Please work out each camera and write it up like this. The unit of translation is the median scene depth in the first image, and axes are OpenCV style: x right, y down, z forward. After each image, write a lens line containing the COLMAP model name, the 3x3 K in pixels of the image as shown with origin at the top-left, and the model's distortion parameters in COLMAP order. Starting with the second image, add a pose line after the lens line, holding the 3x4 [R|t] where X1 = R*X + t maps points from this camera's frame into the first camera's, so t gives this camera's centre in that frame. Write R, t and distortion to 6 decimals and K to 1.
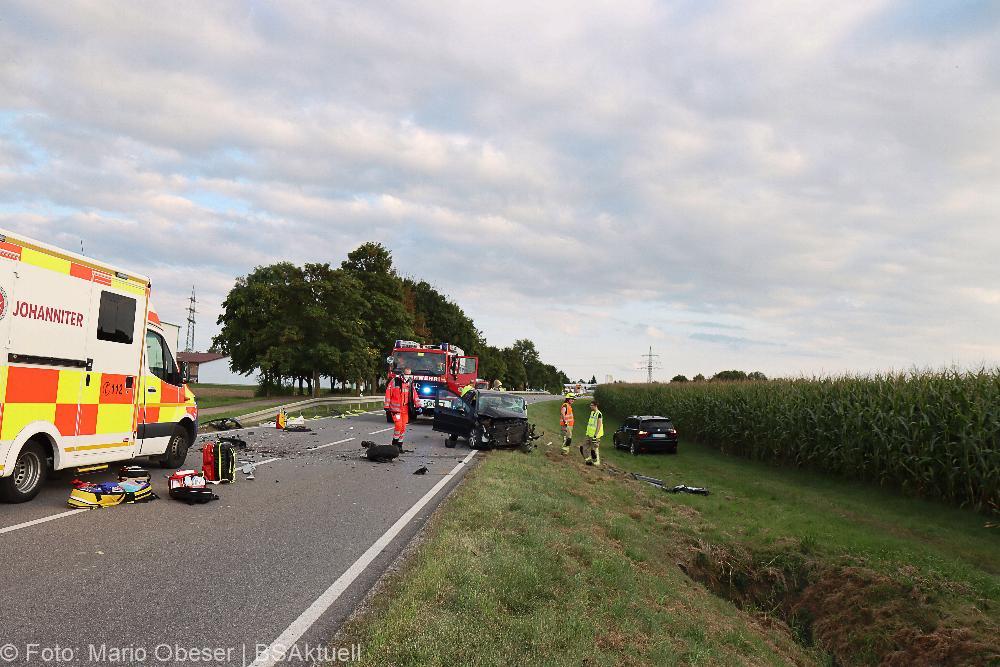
lens RADIAL K [[770.9, 0, 500.0], [0, 770.9, 333.5], [0, 0, 1]] dist [-0.004659, 0.002067]
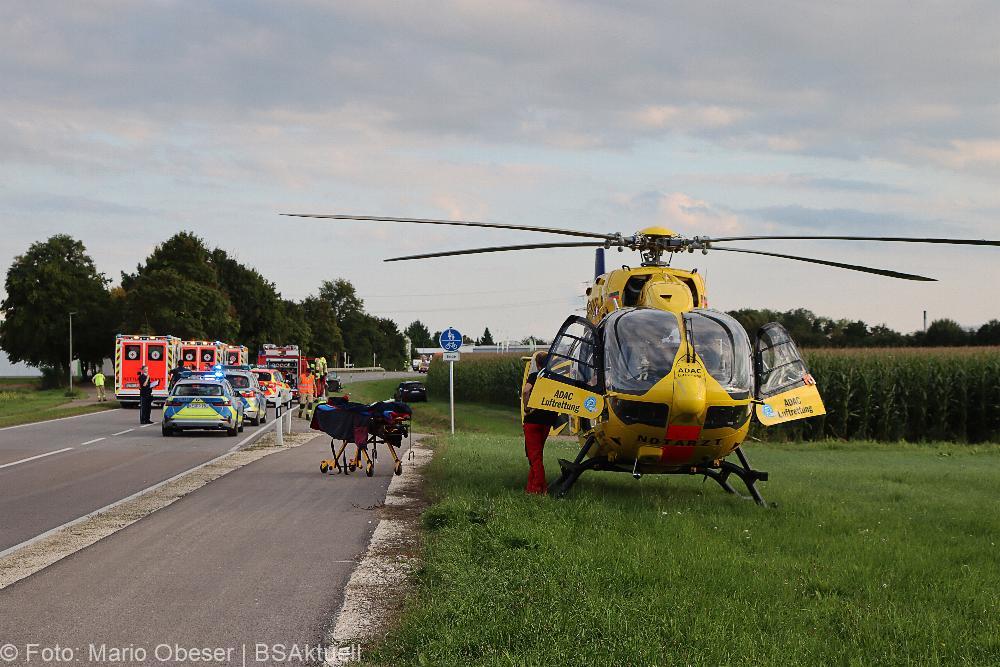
lens RADIAL K [[1946.5, 0, 500.0], [0, 1946.5, 333.5], [0, 0, 1]] dist [-0.059968, -0.120667]
pose [[0.992916, -0.040146, 0.111831, -0.089875], [0.033482, 0.997585, 0.060850, -0.260665], [-0.114004, -0.056674, 0.991862, -3.374940]]
